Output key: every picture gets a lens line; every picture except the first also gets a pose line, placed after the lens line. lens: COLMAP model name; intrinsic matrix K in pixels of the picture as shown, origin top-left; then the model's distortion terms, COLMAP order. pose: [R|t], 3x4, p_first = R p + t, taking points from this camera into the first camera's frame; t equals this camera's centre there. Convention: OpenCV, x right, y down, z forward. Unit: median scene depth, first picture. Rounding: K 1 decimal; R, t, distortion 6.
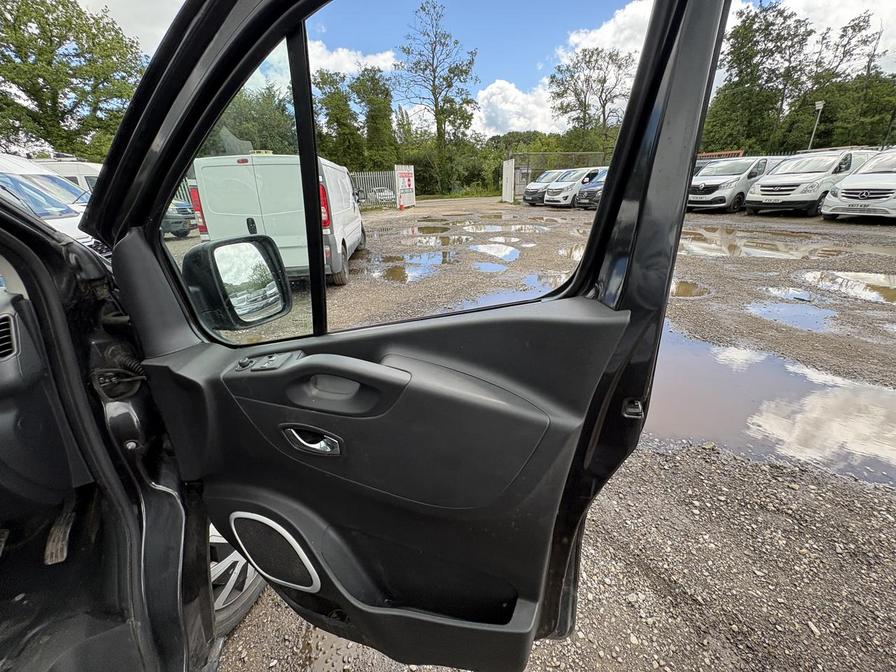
lens RADIAL K [[356.9, 0, 448.0], [0, 356.9, 336.0], [0, 0, 1]] dist [0.001493, -0.000248]
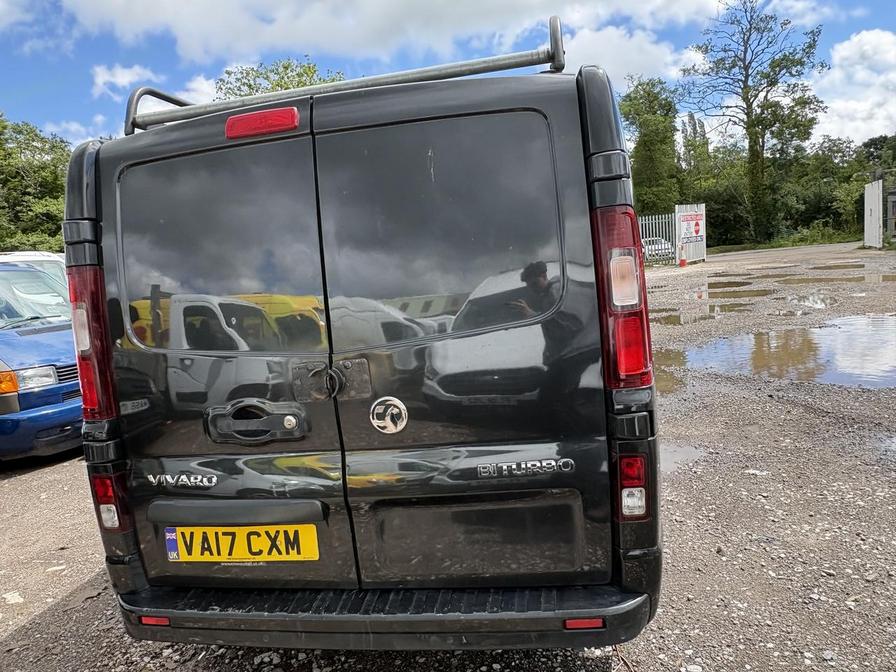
lens RADIAL K [[621.6, 0, 448.0], [0, 621.6, 336.0], [0, 0, 1]] dist [0.000440, -0.005199]
pose [[0.884212, 0.018013, -0.466739, 0.017620], [-0.130159, 0.969177, -0.209177, 0.048781], [0.448585, 0.245707, 0.859302, -0.110094]]
